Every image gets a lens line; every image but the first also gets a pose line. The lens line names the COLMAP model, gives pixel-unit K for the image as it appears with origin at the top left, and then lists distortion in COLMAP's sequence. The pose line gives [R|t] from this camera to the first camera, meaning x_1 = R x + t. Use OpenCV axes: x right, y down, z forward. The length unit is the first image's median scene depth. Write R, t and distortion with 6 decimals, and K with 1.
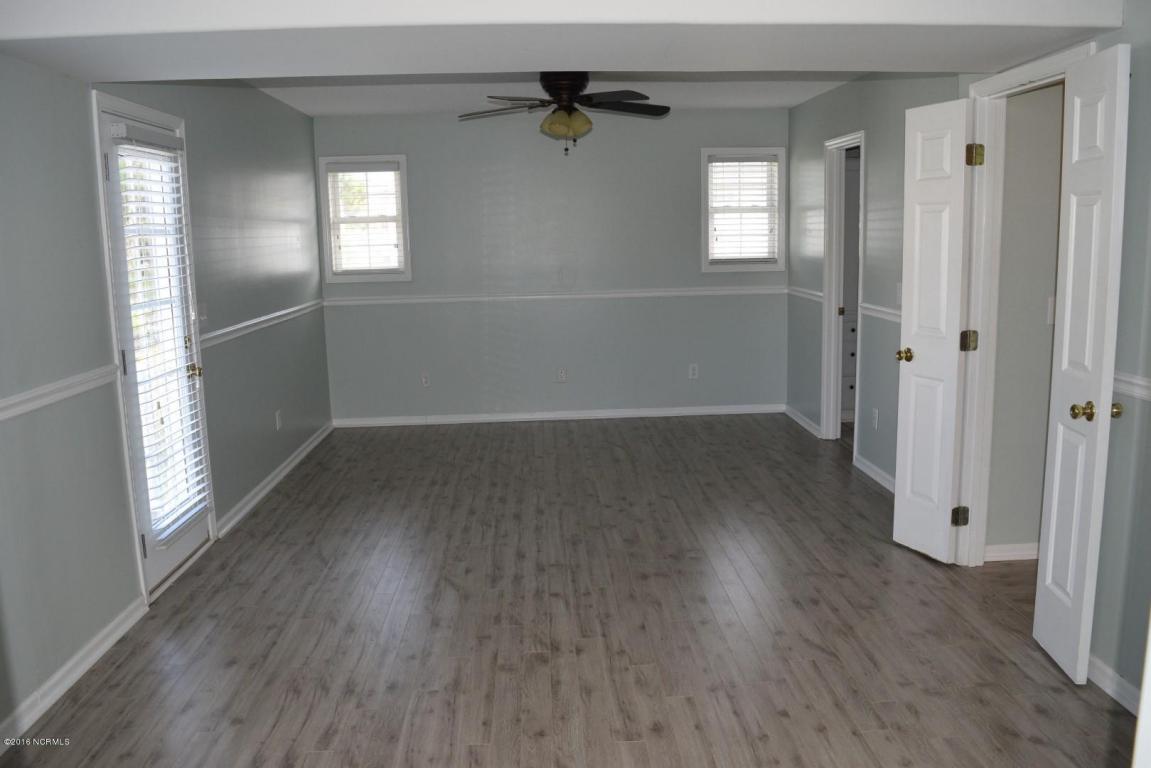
lens RADIAL K [[892.2, 0, 575.5], [0, 892.2, 384.0], [0, 0, 1]] dist [-0.079541, 0.000109]
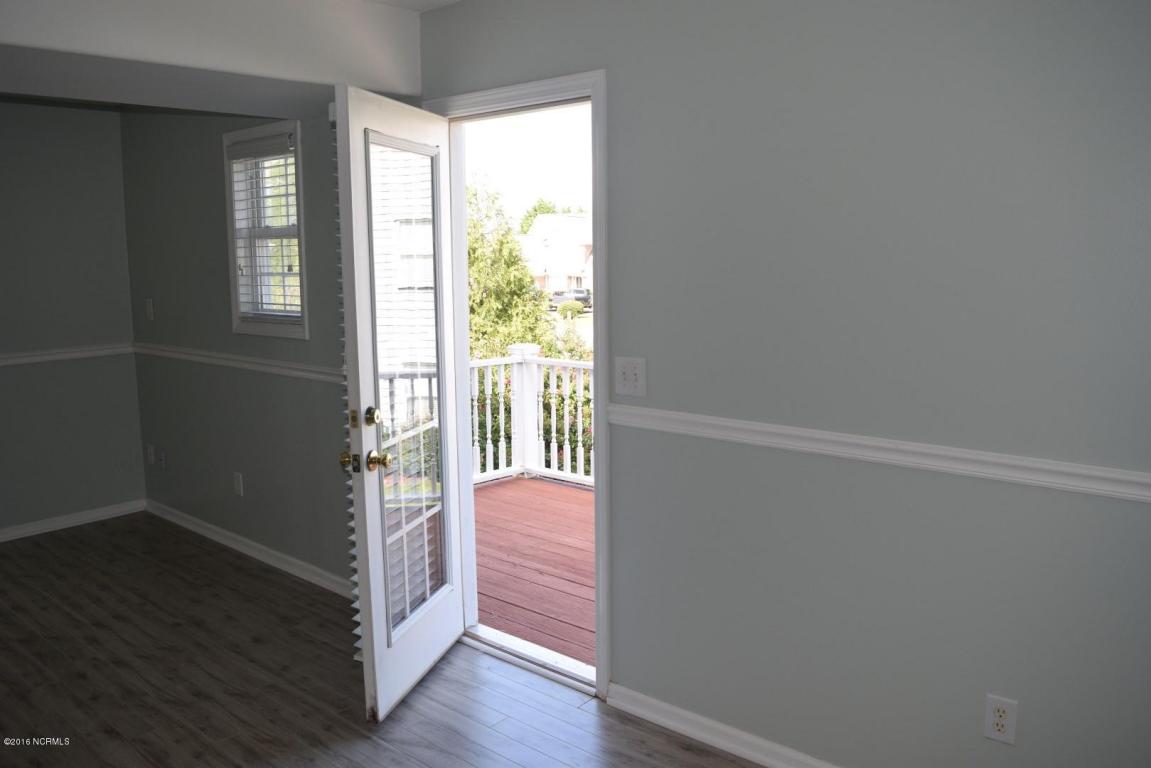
lens RADIAL K [[892.2, 0, 575.5], [0, 892.2, 384.0], [0, 0, 1]] dist [-0.079541, 0.000109]
pose [[-0.686092, 0.136587, -0.714578, 0.087185], [-0.094378, 0.957208, 0.273579, -0.354624], [0.721367, 0.255141, -0.643842, 2.022892]]
